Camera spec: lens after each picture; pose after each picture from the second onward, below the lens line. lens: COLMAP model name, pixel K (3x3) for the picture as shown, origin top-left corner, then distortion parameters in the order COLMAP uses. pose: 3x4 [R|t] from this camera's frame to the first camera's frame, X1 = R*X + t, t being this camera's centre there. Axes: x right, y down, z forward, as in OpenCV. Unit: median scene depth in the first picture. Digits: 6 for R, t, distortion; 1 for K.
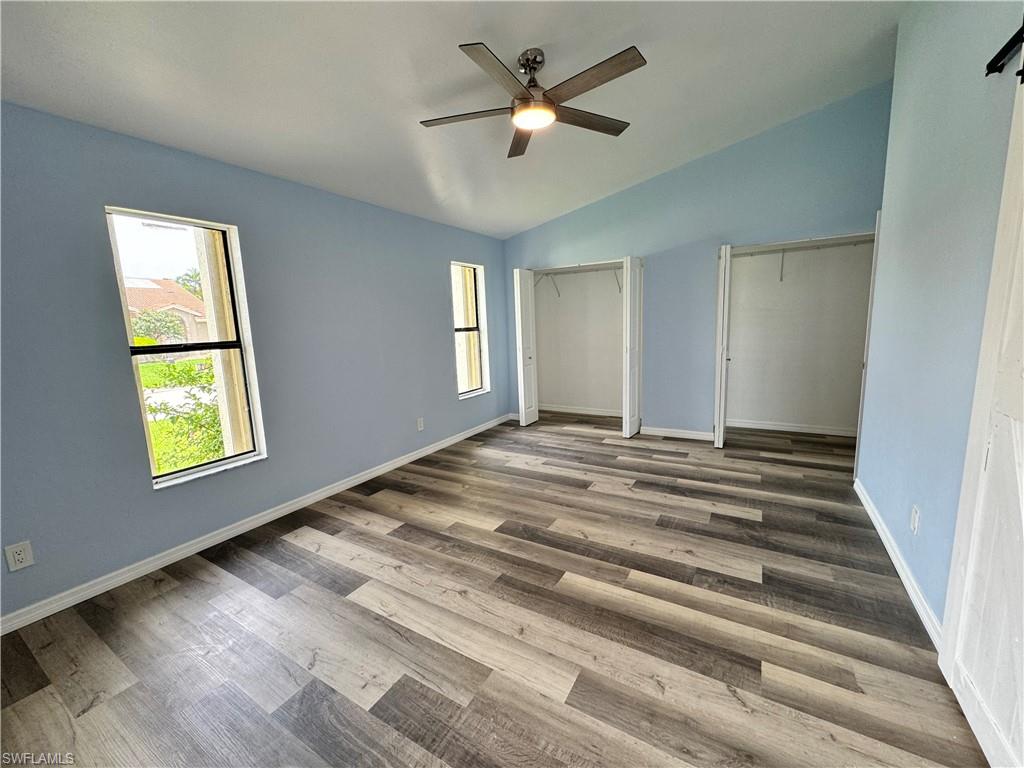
lens RADIAL K [[409.2, 0, 513.7], [0, 409.2, 380.9], [0, 0, 1]] dist [0.000524, -0.000083]
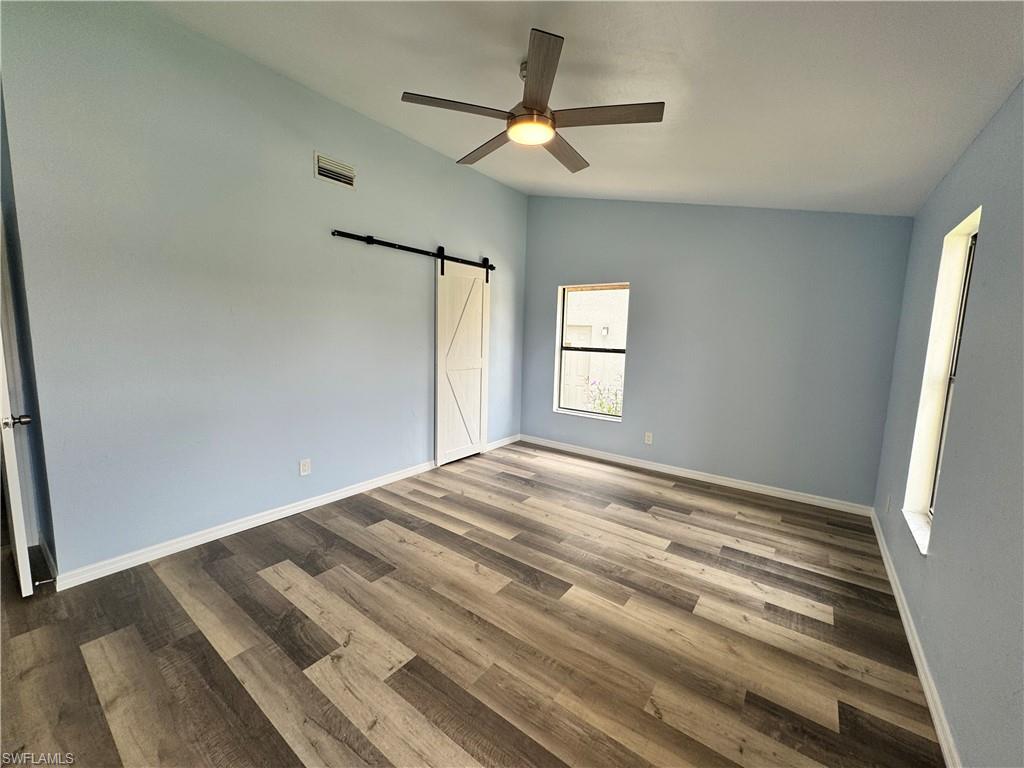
lens RADIAL K [[409.2, 0, 513.7], [0, 409.2, 380.9], [0, 0, 1]] dist [0.000524, -0.000083]
pose [[-0.995184, -0.002819, 0.097982, -0.007334], [0.022261, 0.966969, 0.253921, -0.305906], [-0.095462, 0.254880, -0.962249, 1.864917]]
